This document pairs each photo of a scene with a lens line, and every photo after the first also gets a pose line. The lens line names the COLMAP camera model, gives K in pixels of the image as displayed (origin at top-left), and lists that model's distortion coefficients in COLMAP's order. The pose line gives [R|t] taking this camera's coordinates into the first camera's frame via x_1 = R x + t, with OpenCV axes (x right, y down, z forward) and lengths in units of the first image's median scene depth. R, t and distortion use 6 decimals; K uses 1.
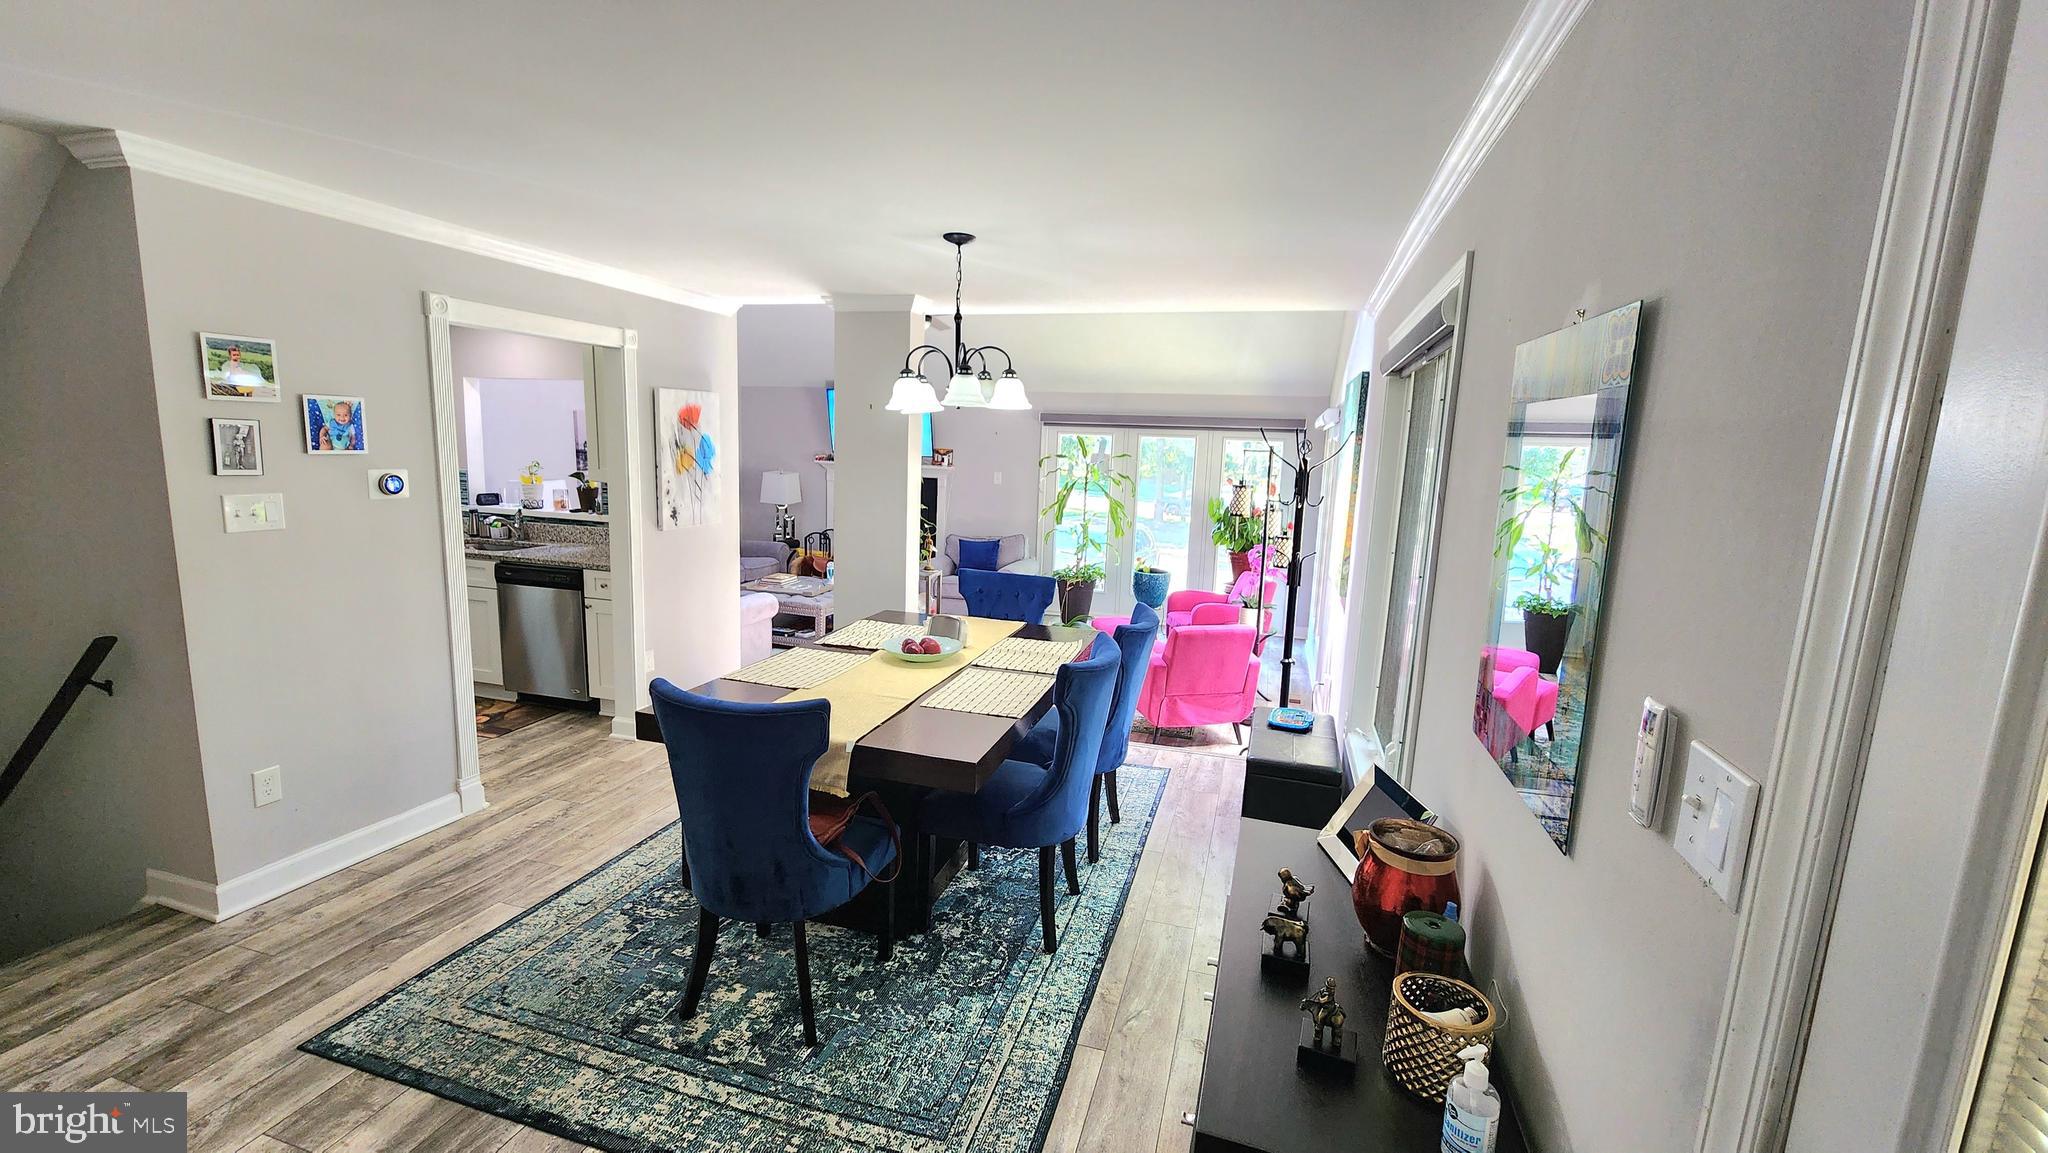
lens RADIAL K [[842.3, 0, 1023.3], [0, 842.3, 580.2], [0, 0, 1]] dist [0.000431, -0.000060]
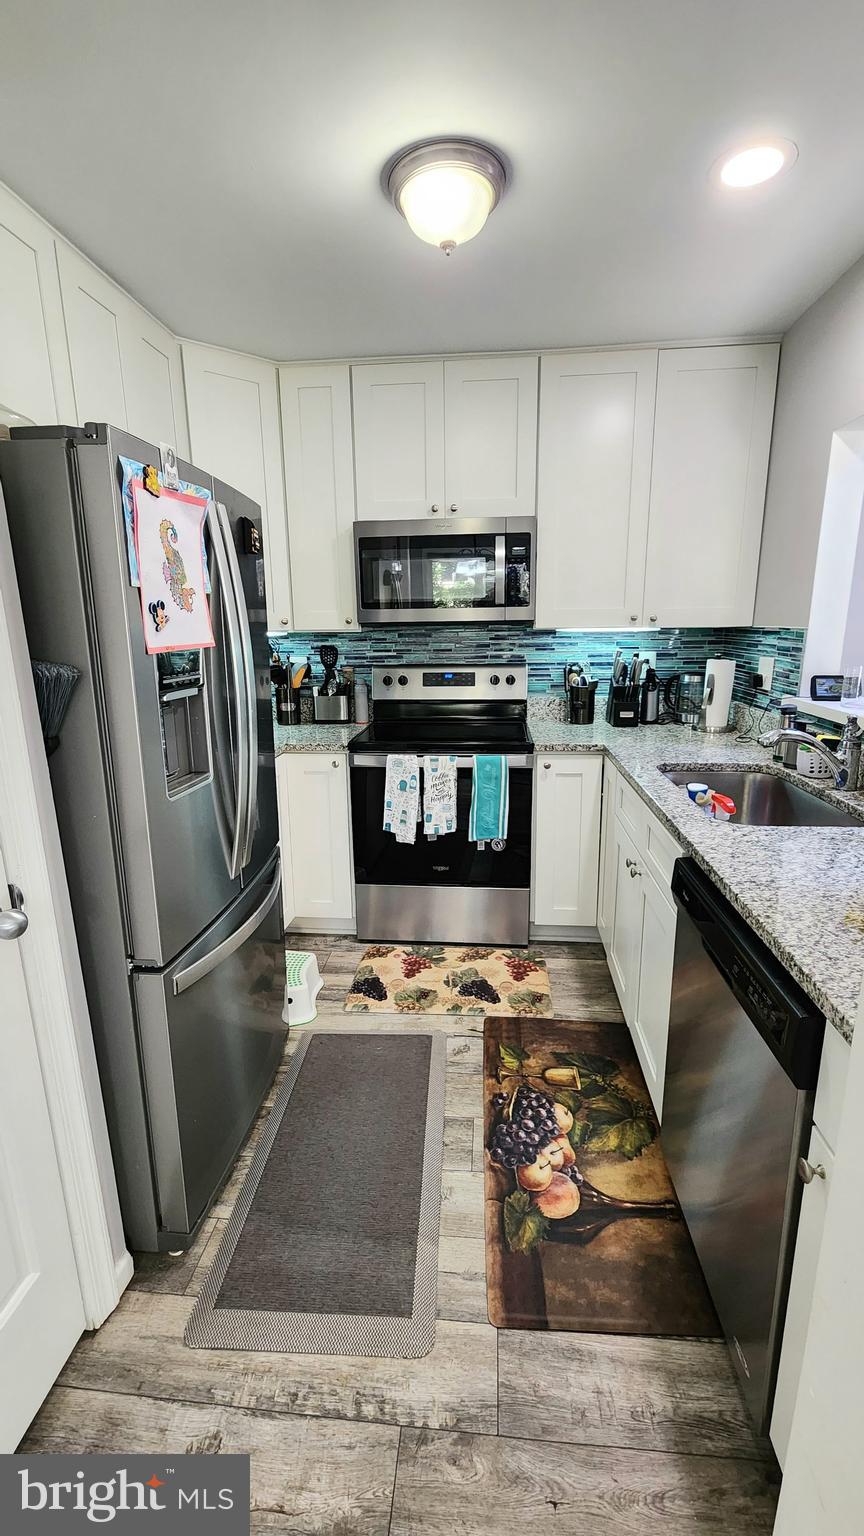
lens RADIAL K [[631.7, 0, 431.9], [0, 631.7, 769.0], [0, 0, 1]] dist [0.000431, -0.000060]
pose [[0.199809, 0.186858, -0.961853, -0.307598], [-0.136577, 0.977376, 0.161502, -0.074616], [0.970270, 0.099098, 0.220809, 0.669881]]
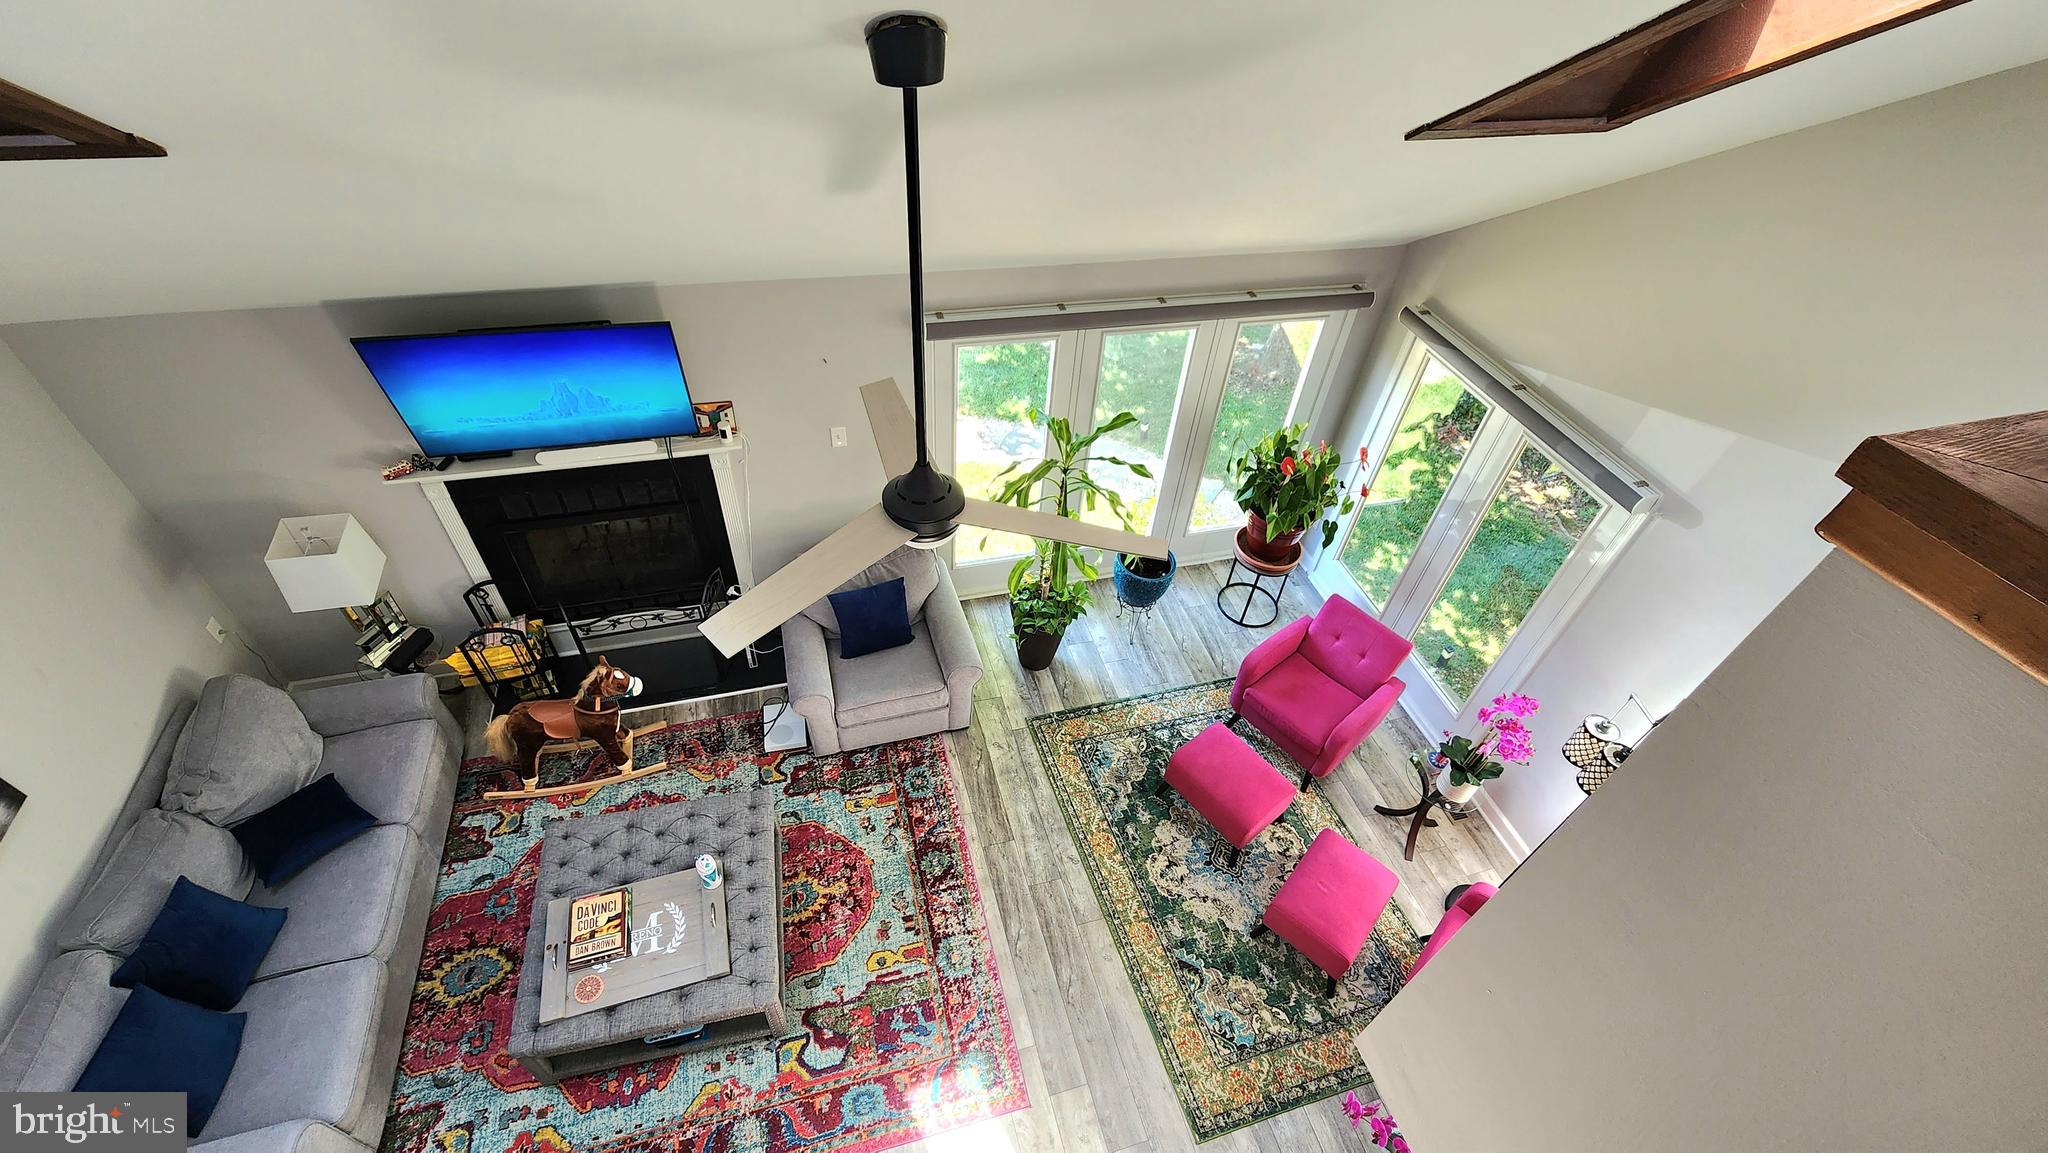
lens RADIAL K [[848.6, 0, 1034.9], [0, 848.6, 573.9], [0, 0, 1]] dist [0.000243, -0.000014]
pose [[0.835891, -0.364363, 0.410519, -0.261719], [0.045196, 0.791049, 0.610081, -0.548970], [-0.547031, -0.491408, 0.677698, 0.806759]]
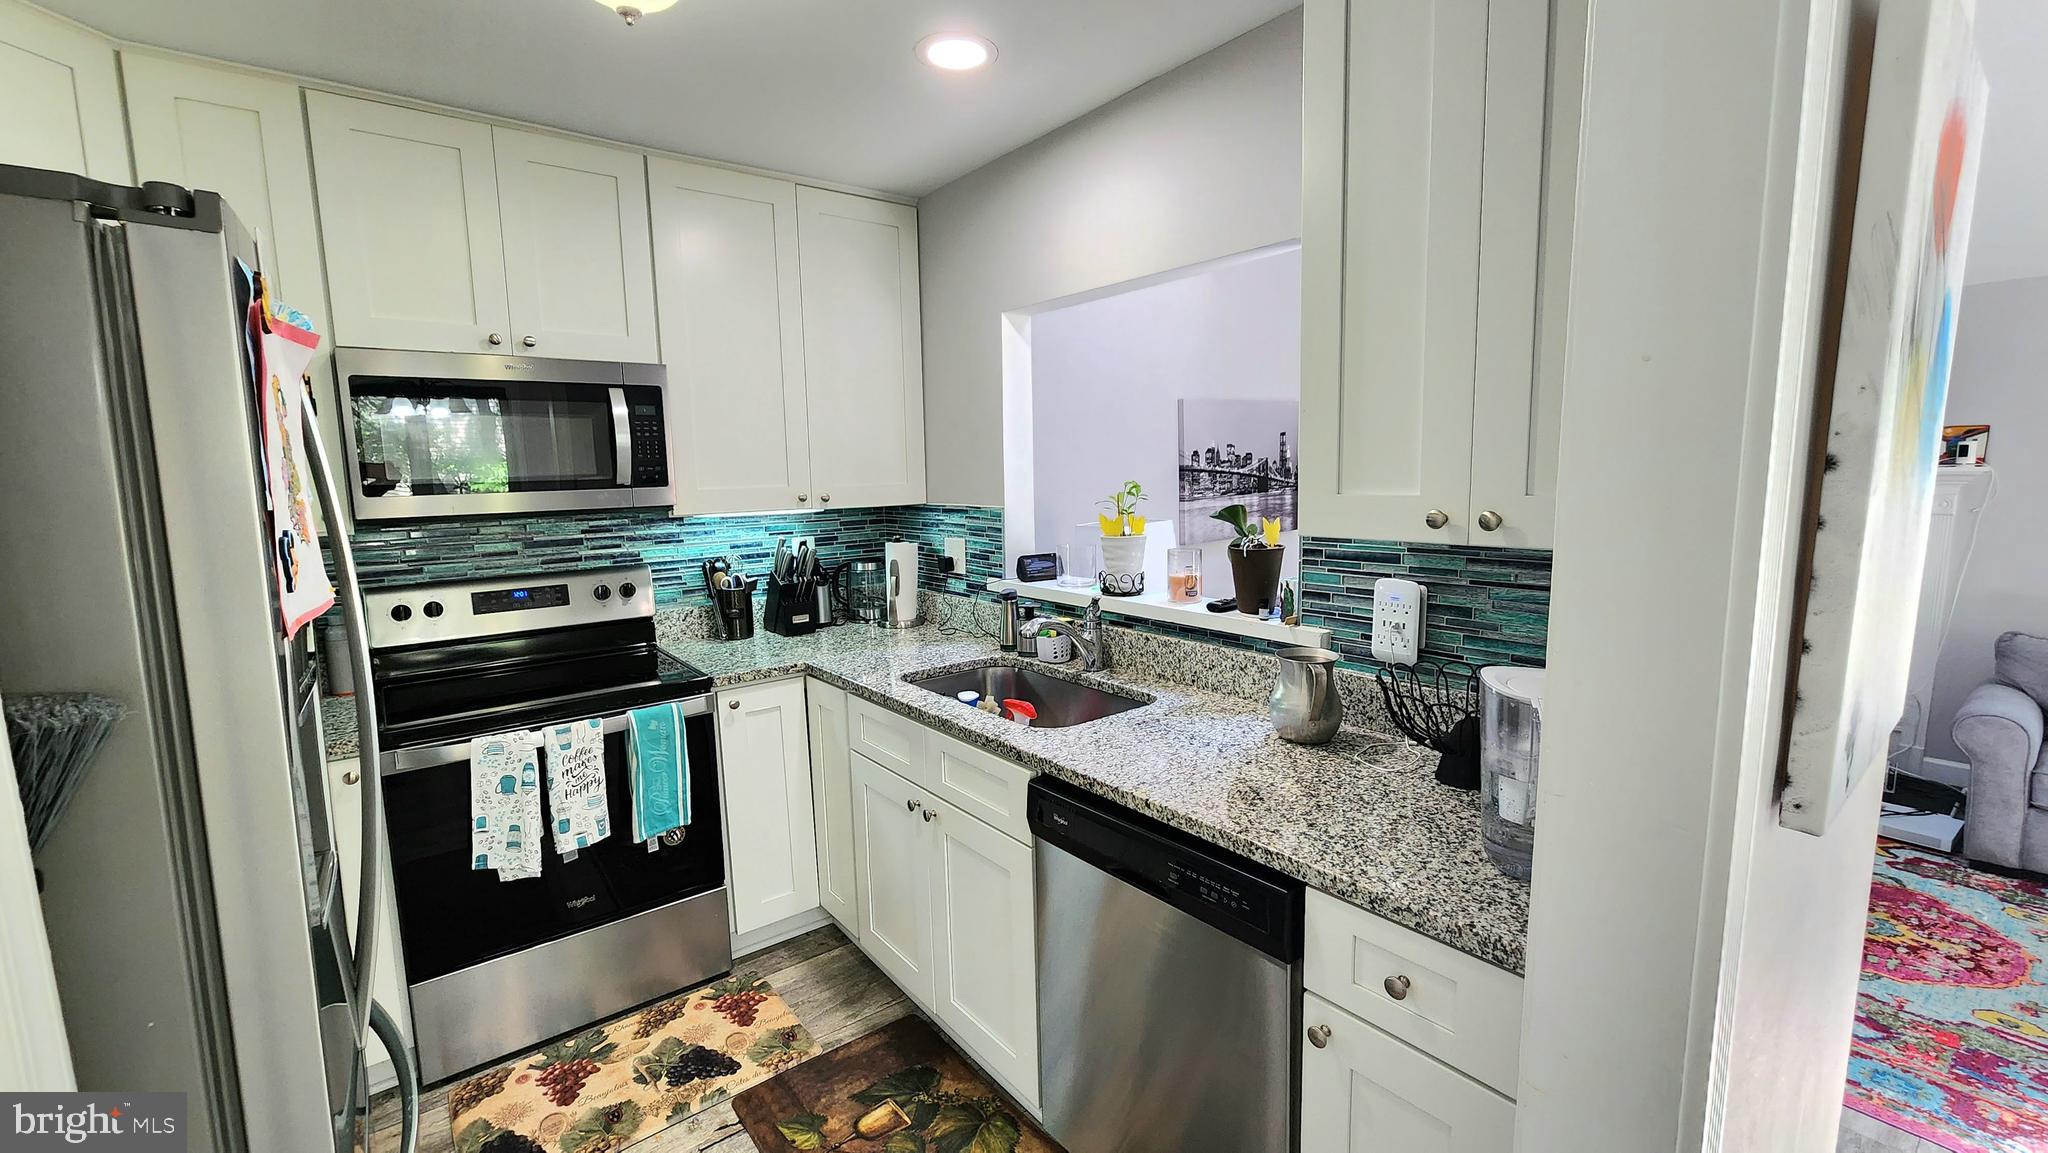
lens RADIAL K [[844.4, 0, 1025.9], [0, 844.4, 577.4], [0, 0, 1]] dist [-0.000535, -0.000330]
pose [[0.817837, 0.021313, -0.575056, -0.353253], [-0.040629, 0.998959, -0.020758, -0.077307], [0.574015, 0.040341, 0.817851, 0.584212]]
